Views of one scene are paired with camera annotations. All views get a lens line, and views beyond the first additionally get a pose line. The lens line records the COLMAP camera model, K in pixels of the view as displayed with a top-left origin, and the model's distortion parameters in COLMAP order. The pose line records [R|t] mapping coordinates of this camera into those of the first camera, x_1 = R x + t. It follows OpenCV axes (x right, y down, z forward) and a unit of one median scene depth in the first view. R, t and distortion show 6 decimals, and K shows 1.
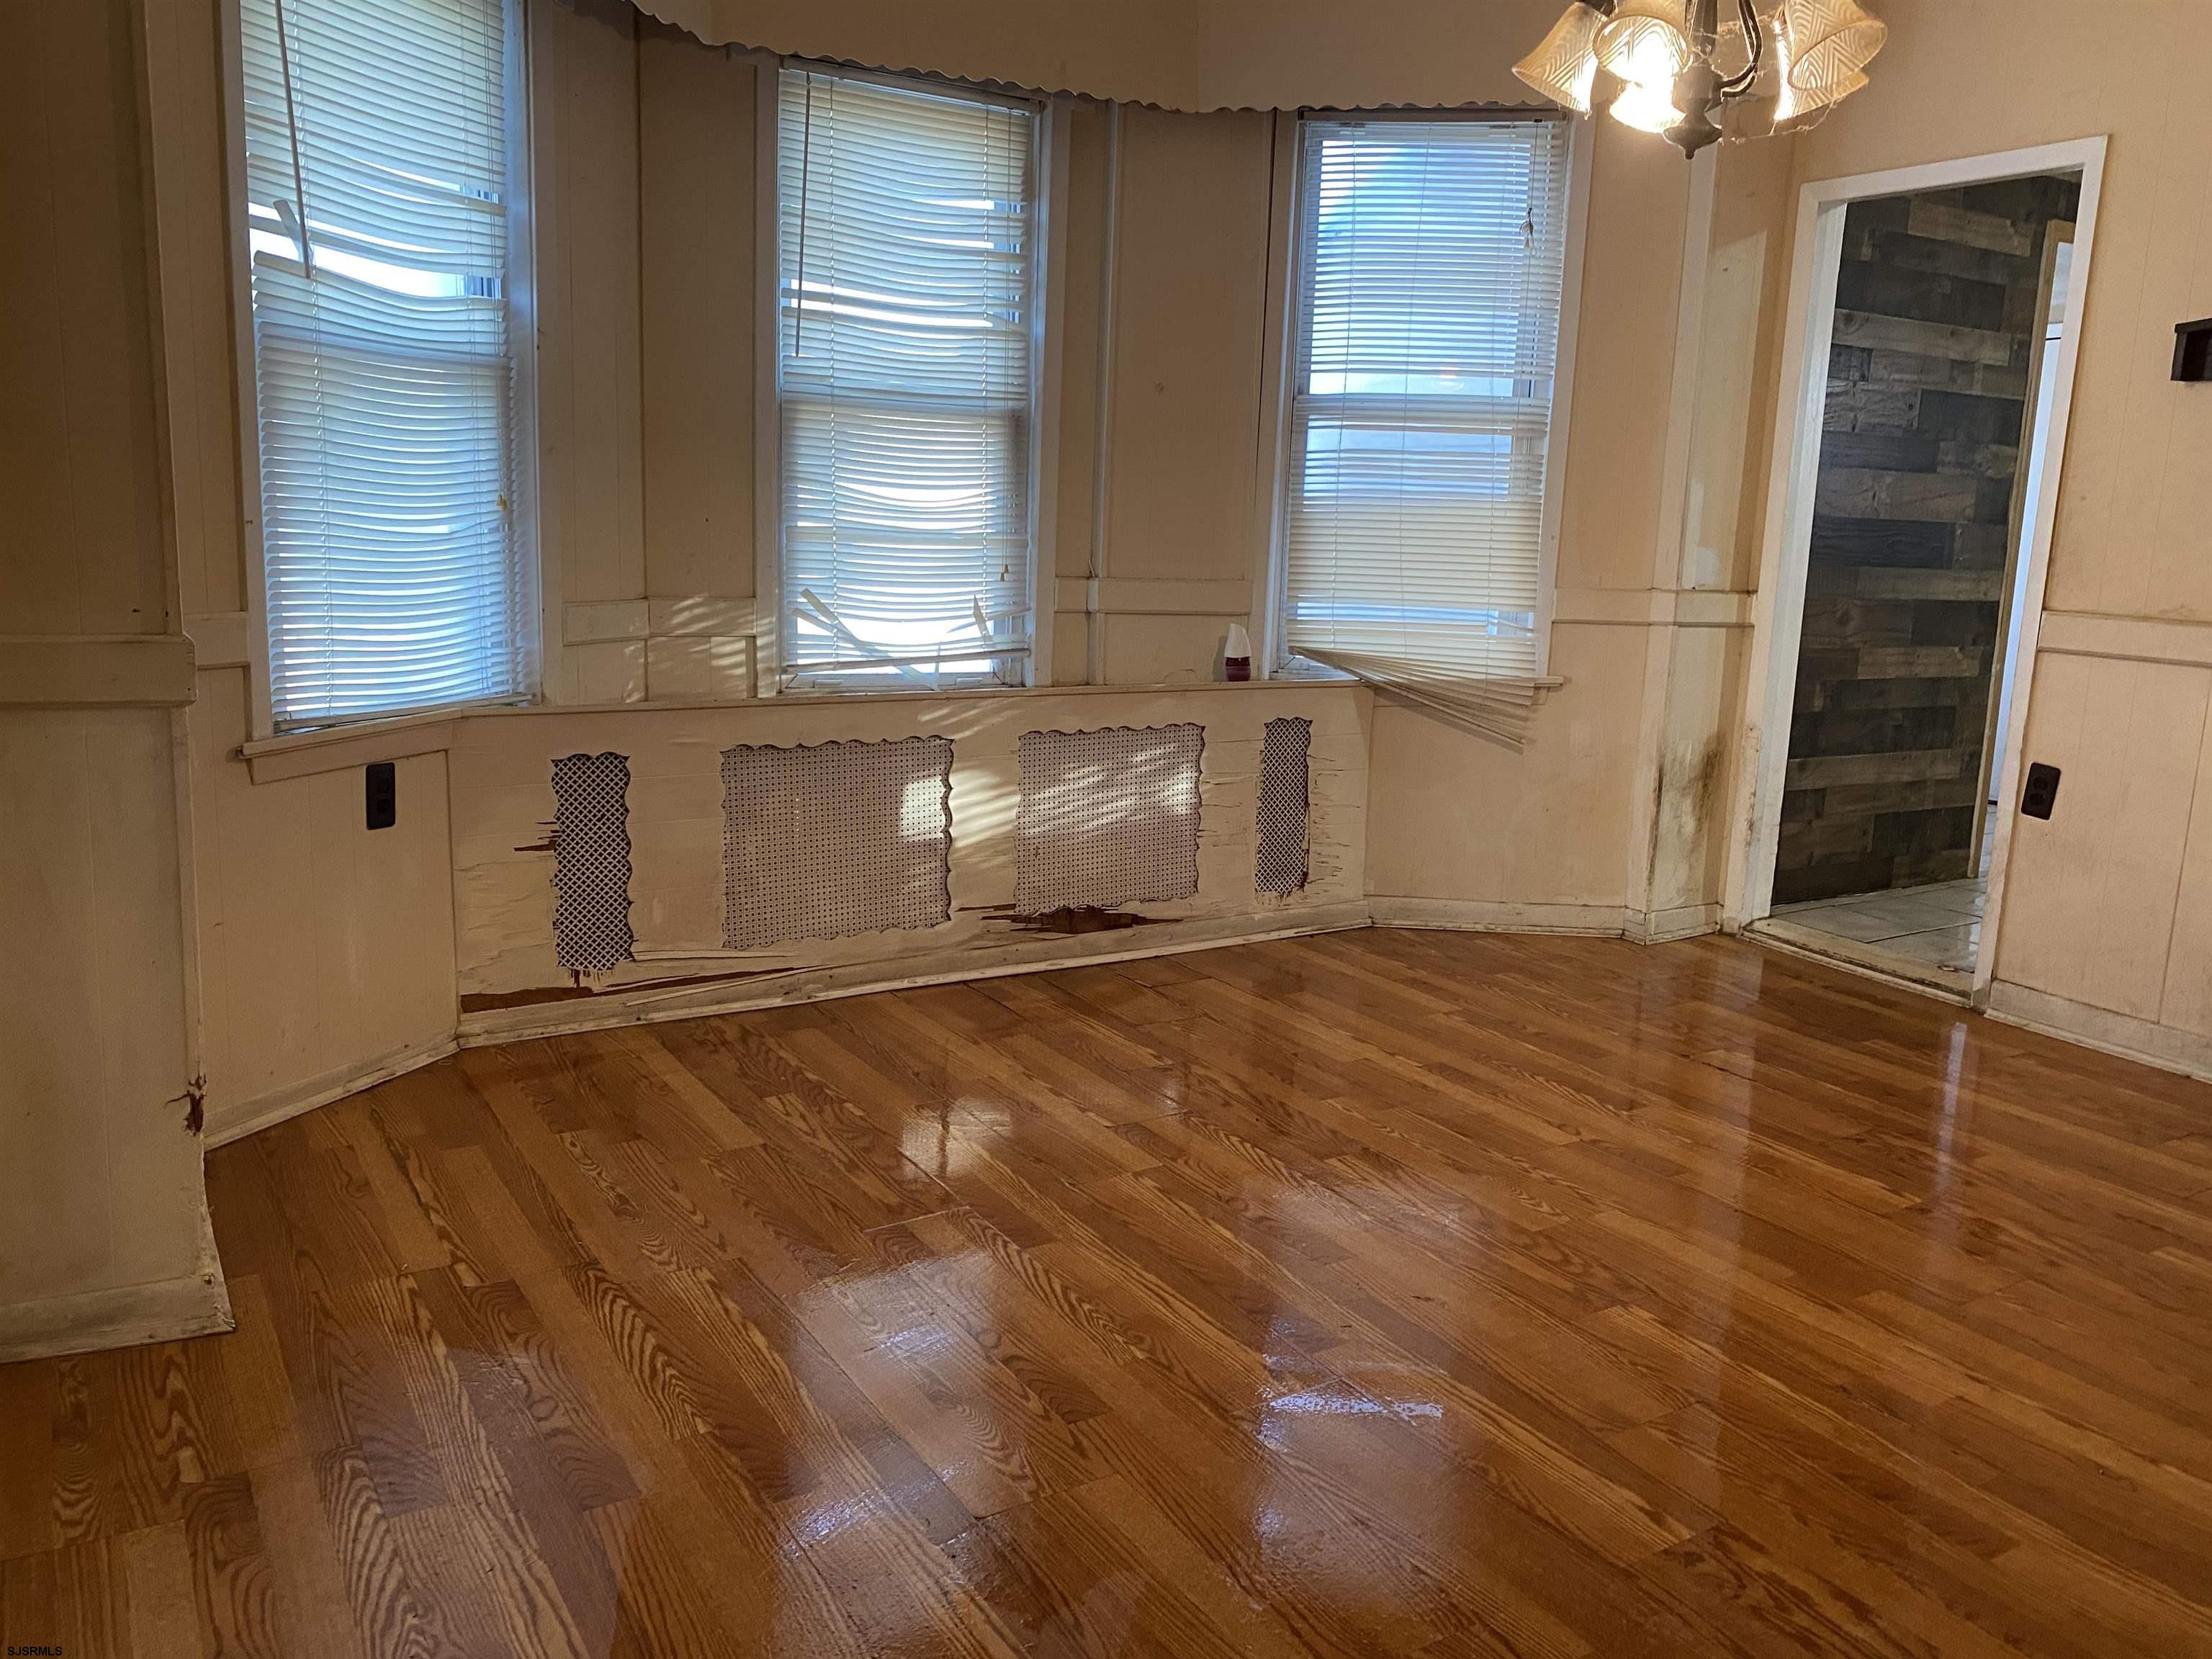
lens RADIAL K [[1676.8, 0, 1147.5], [0, 1676.8, 836.6], [0, 0, 1]] dist [0.048633, -0.054052]
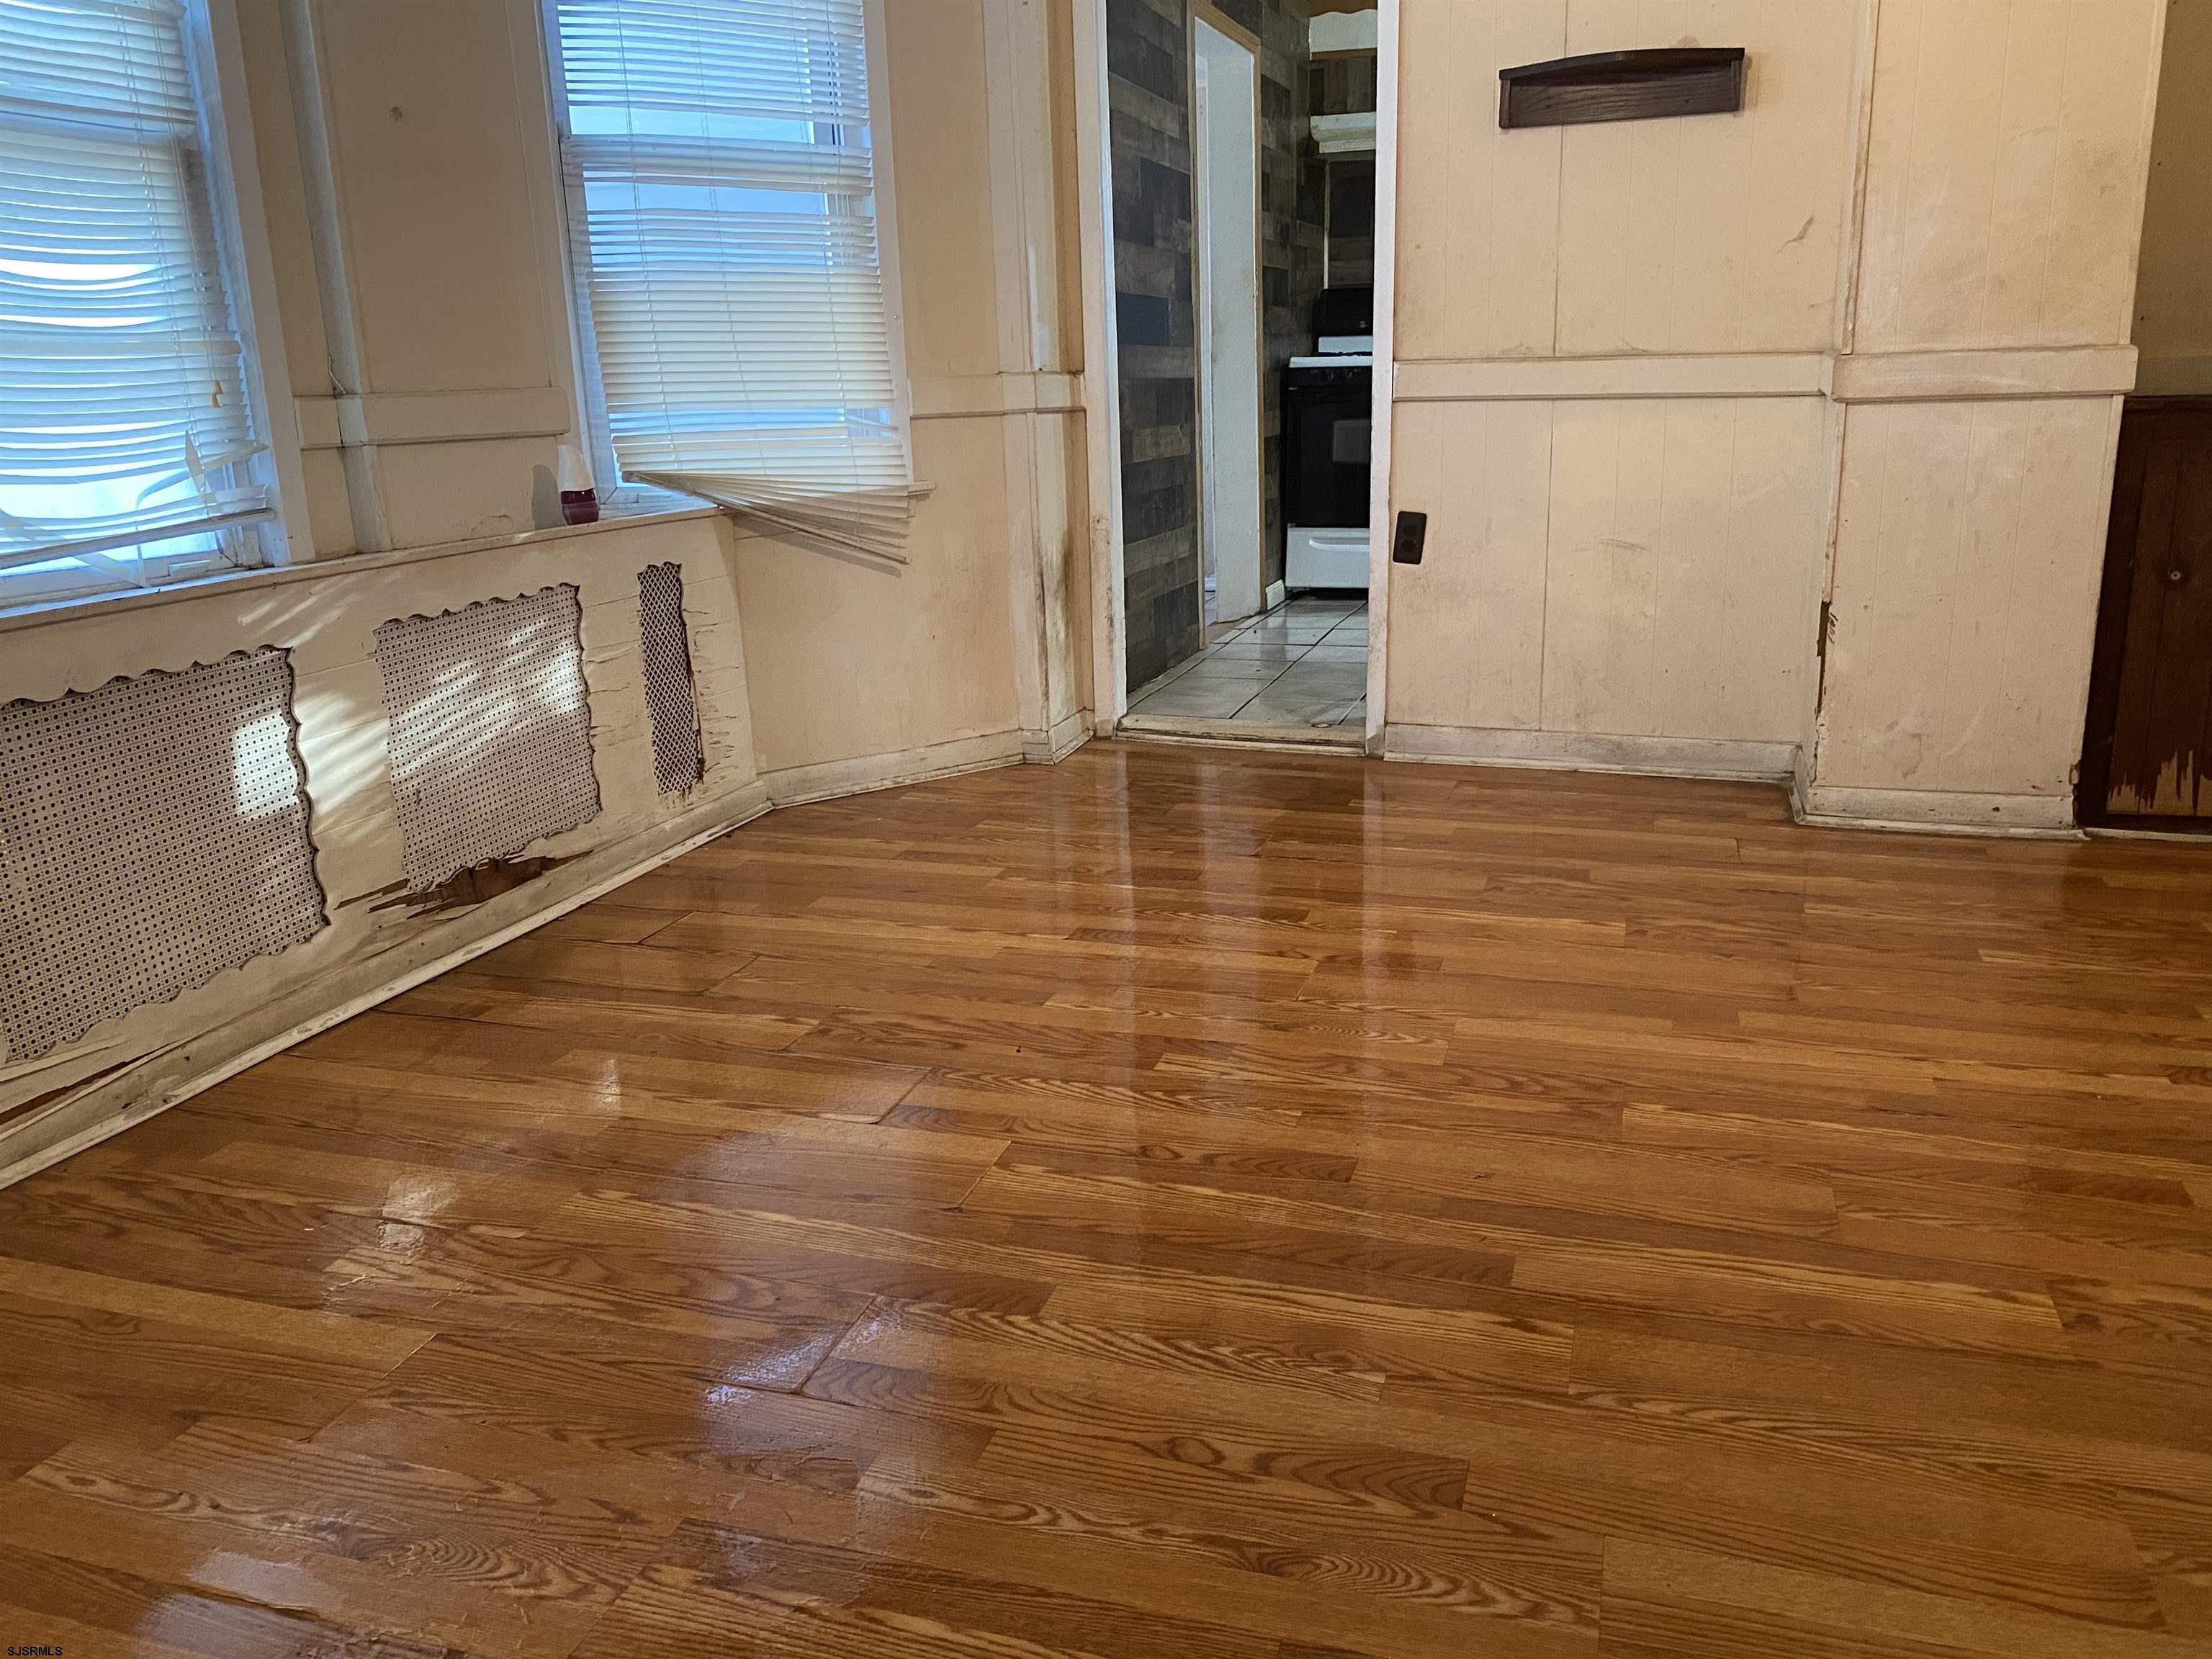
lens RADIAL K [[1676.8, 0, 1116.8], [0, 1676.8, 818.2], [0, 0, 1]] dist [0.048633, -0.054052]
pose [[0.760930, -0.216536, 0.611635, -0.257638], [0.172786, 0.976255, 0.130660, -0.022110], [-0.625404, 0.006258, 0.780276, 0.269133]]
